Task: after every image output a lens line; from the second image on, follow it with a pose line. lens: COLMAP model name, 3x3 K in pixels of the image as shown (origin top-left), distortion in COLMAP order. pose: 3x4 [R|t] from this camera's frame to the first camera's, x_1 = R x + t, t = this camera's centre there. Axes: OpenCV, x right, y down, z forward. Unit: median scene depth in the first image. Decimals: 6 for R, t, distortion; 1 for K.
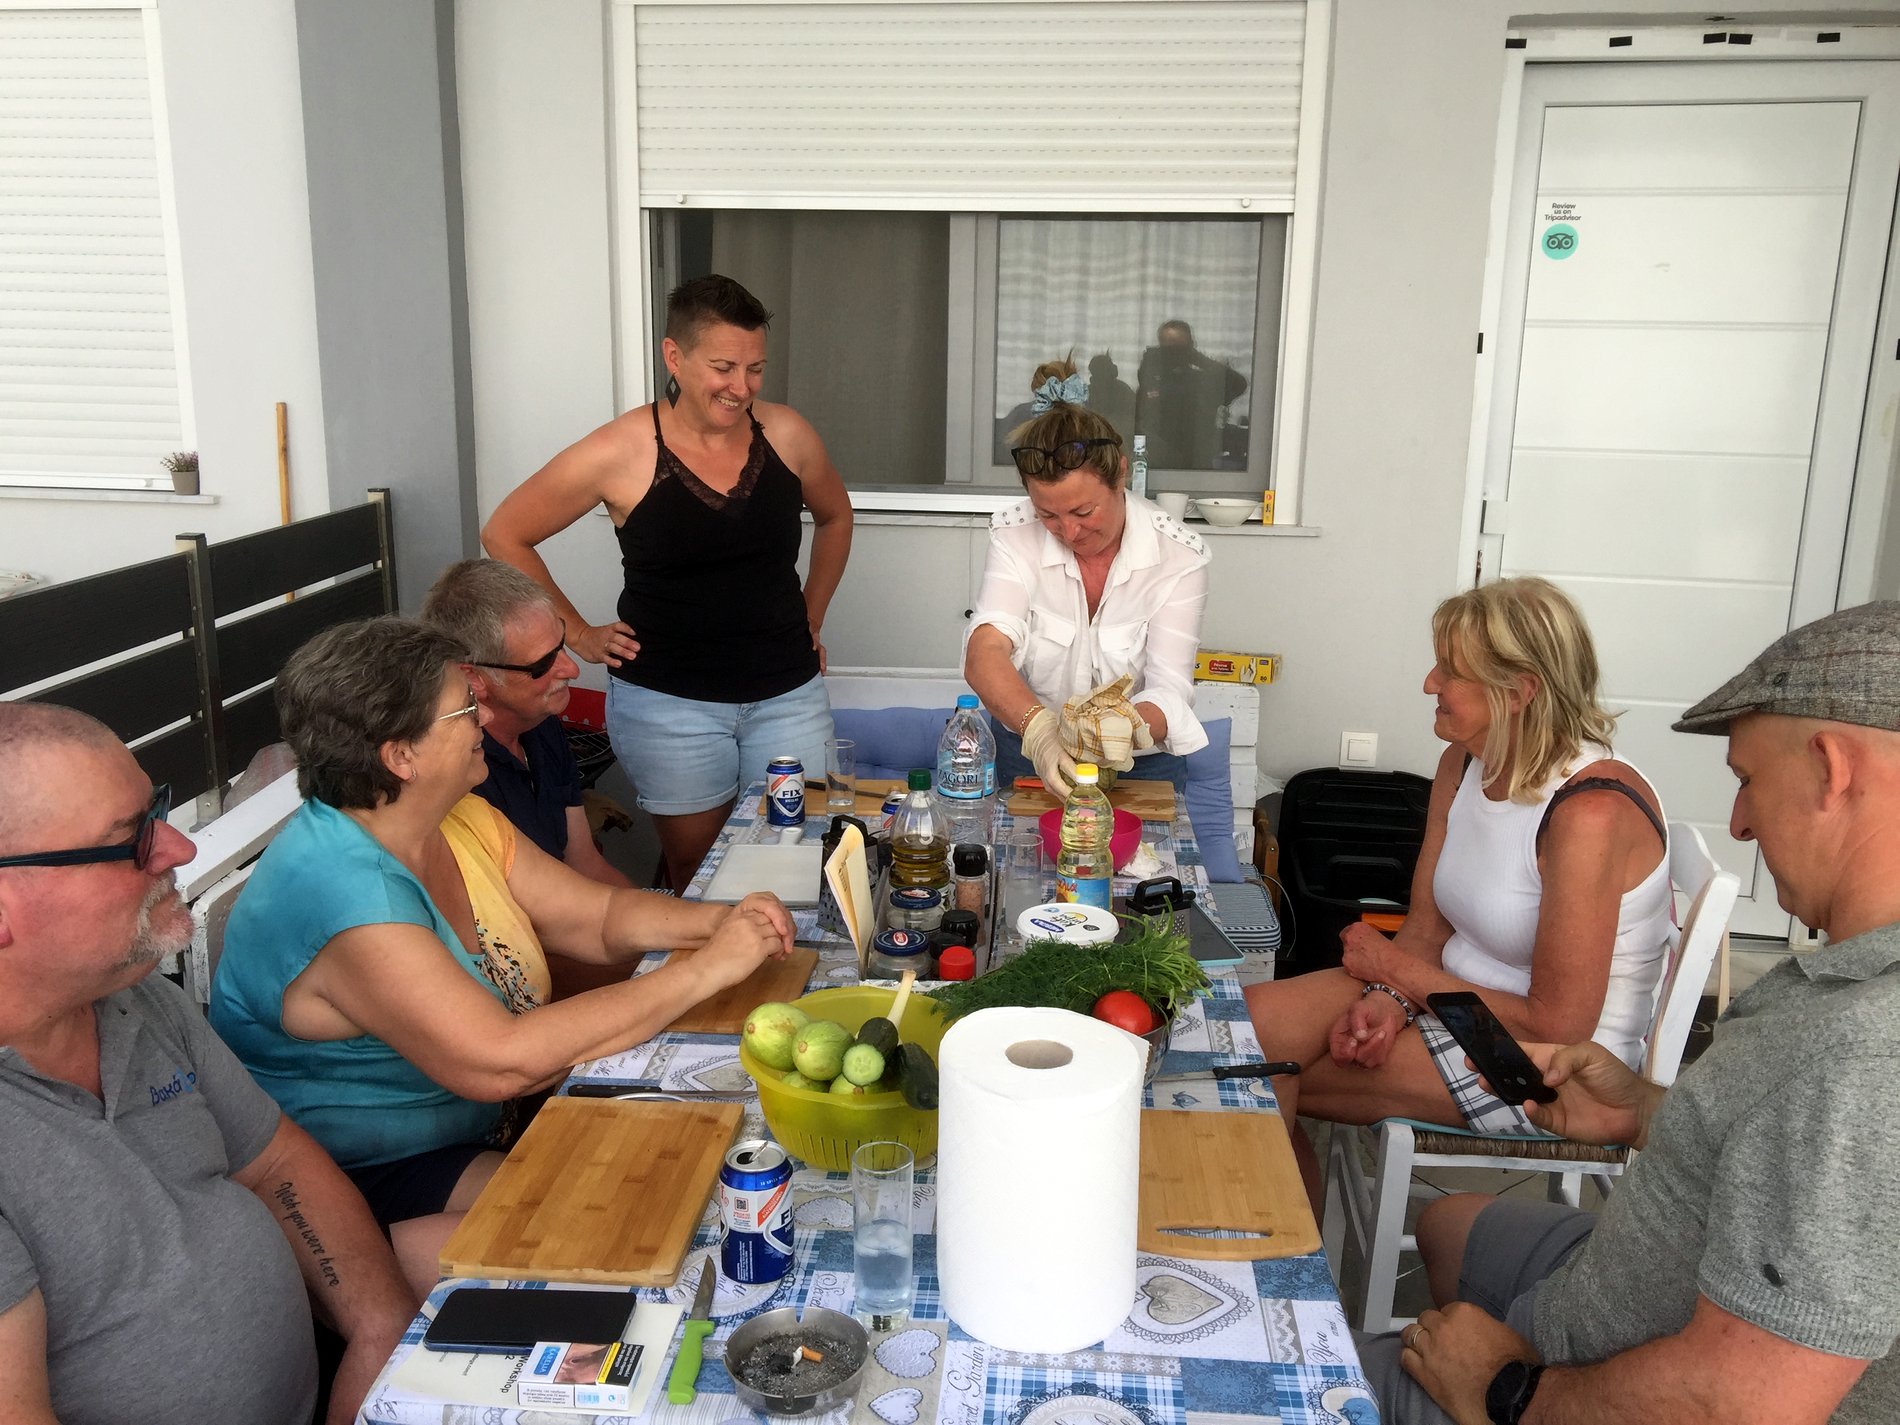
lens RADIAL K [[1615.8, 0, 982.2], [0, 1615.8, 716.2], [0, 0, 1]] dist [-0.045310, -0.001912]
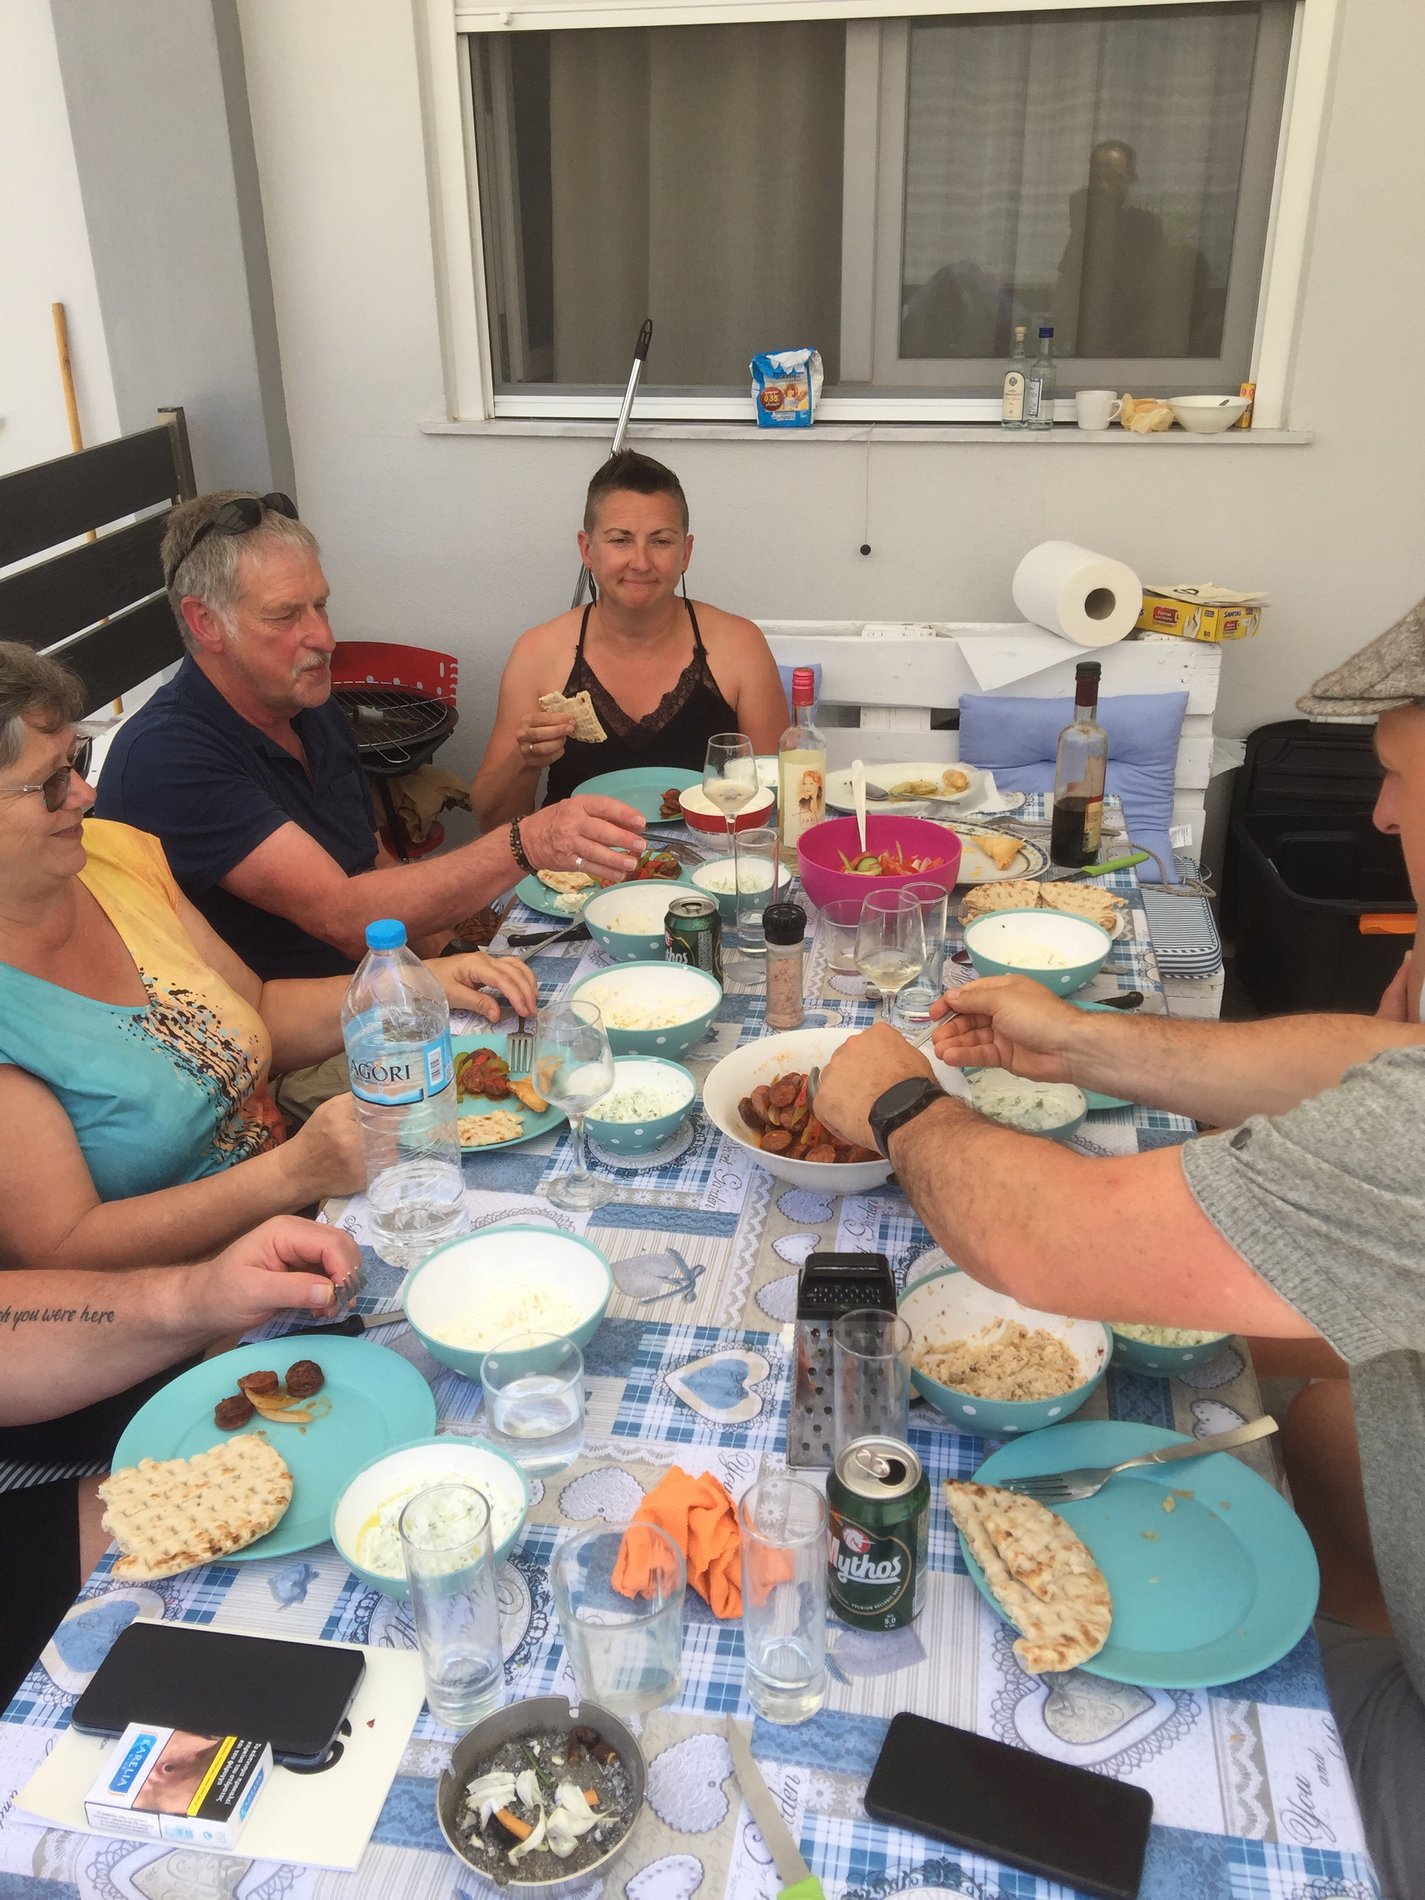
lens RADIAL K [[1641.0, 0, 712.5], [0, 1641.0, 950.0], [0, 0, 1]] dist [-0.010710, 0.003375]
pose [[0.993200, 0.014243, -0.115545, 0.027656], [0.009689, 0.978934, 0.203949, -0.069934], [0.116016, -0.203682, 0.972139, 0.262227]]
